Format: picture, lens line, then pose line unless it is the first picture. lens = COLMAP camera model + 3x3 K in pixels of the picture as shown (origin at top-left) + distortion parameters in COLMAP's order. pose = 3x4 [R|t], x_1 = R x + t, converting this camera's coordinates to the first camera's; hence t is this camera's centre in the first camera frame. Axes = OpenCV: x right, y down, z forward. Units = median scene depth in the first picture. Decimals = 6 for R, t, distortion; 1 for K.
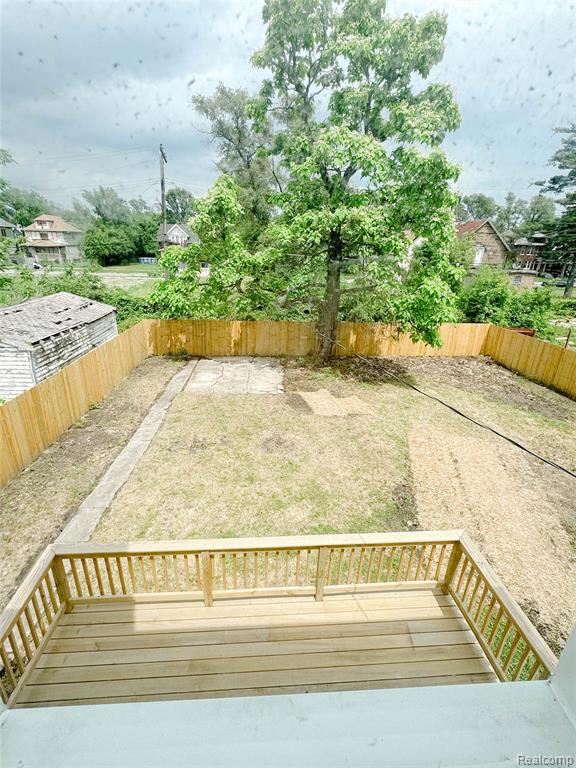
lens RADIAL K [[364.2, 0, 286.0], [0, 364.2, 387.5], [0, 0, 1]] dist [-0.001180, 0.000332]
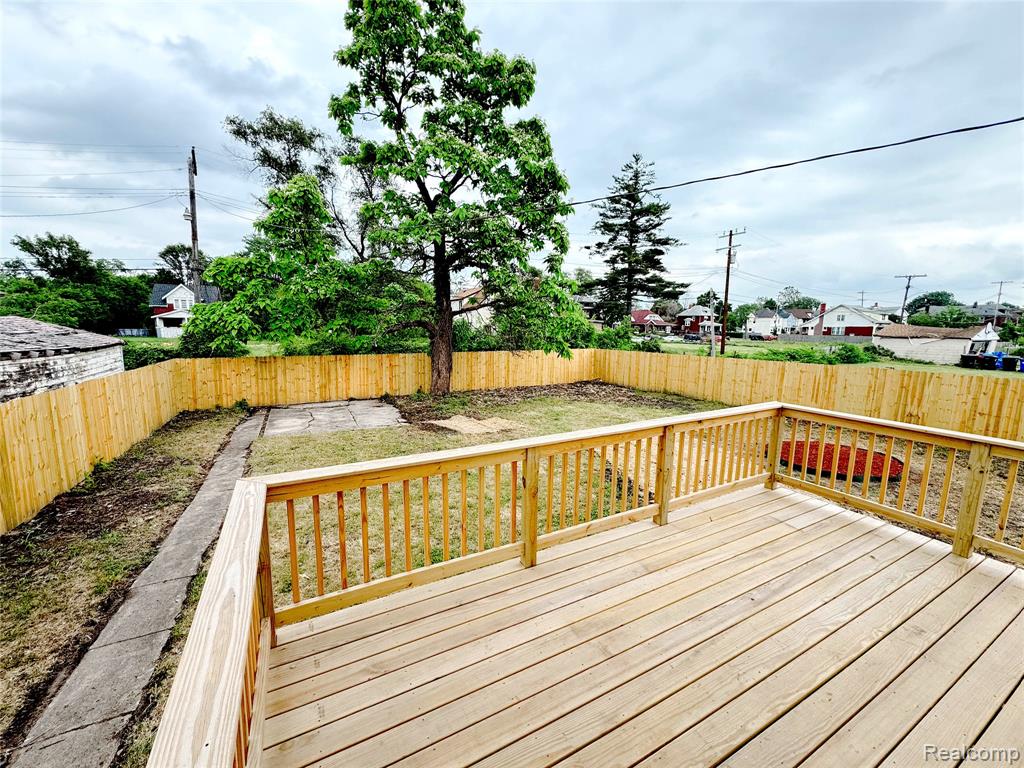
lens RADIAL K [[410.1, 0, 516.4], [0, 410.1, 385.1], [0, 0, 1]] dist [-0.003996, 0.000740]
pose [[0.911837, -0.079552, 0.402772, -0.155148], [0.164488, 0.969655, -0.180867, 0.137927], [-0.376162, 0.231172, 0.897252, 0.108829]]
